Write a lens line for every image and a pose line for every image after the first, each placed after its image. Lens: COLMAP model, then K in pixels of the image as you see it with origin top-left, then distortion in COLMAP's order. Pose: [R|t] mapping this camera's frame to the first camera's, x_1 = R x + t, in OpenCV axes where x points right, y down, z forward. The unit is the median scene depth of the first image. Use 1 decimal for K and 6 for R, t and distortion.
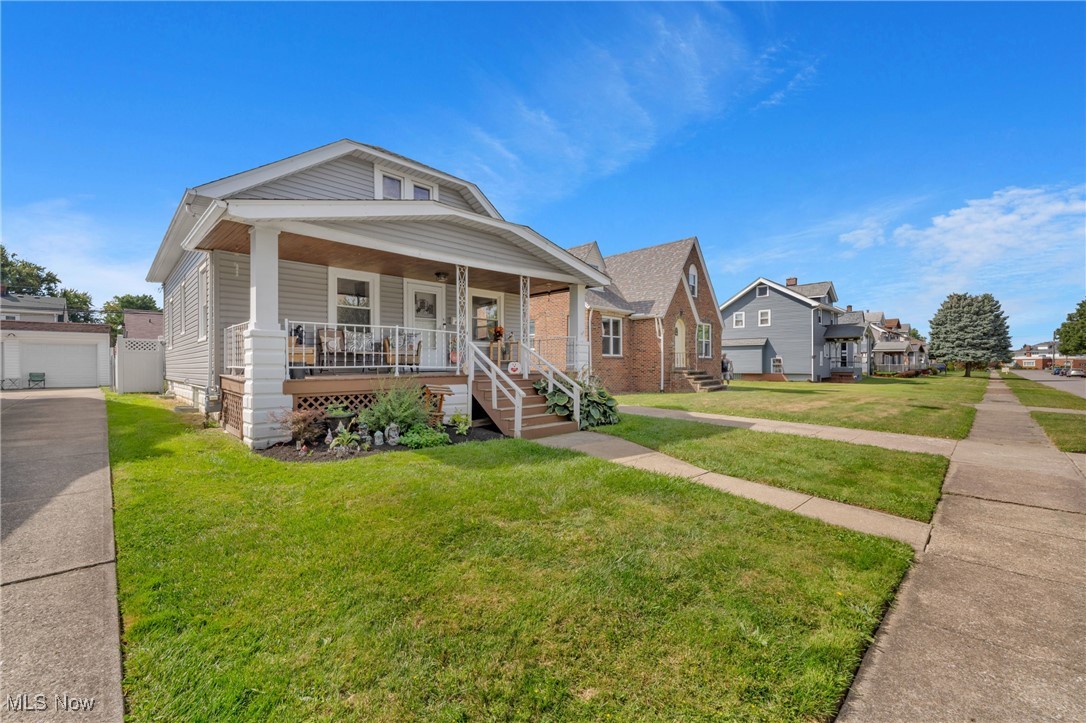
lens RADIAL K [[440.2, 0, 543.0], [0, 440.2, 361.5], [0, 0, 1]] dist [-0.004334, -0.000216]
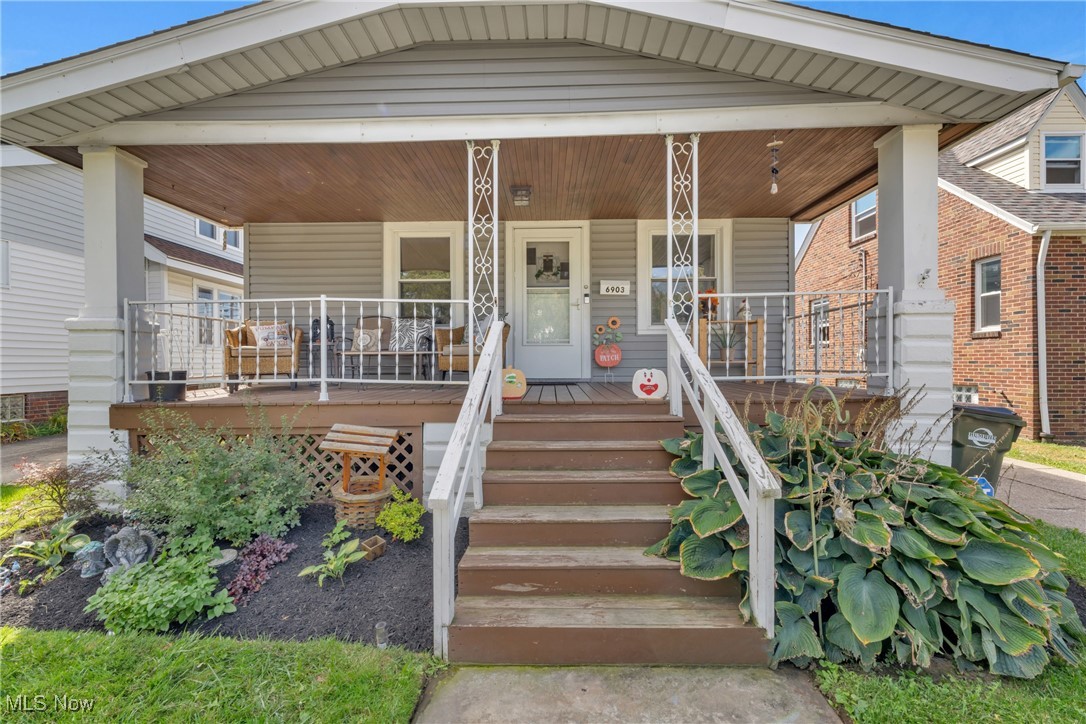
lens RADIAL K [[450.0, 0, 543.0], [0, 450.0, 362.0], [0, 0, 1]] dist [-0.003591, -0.000256]
pose [[0.696005, -0.003820, -0.718027, 0.135339], [0.008901, 0.999955, 0.003308, -0.006080], [0.717982, -0.008694, 0.696007, 0.594823]]
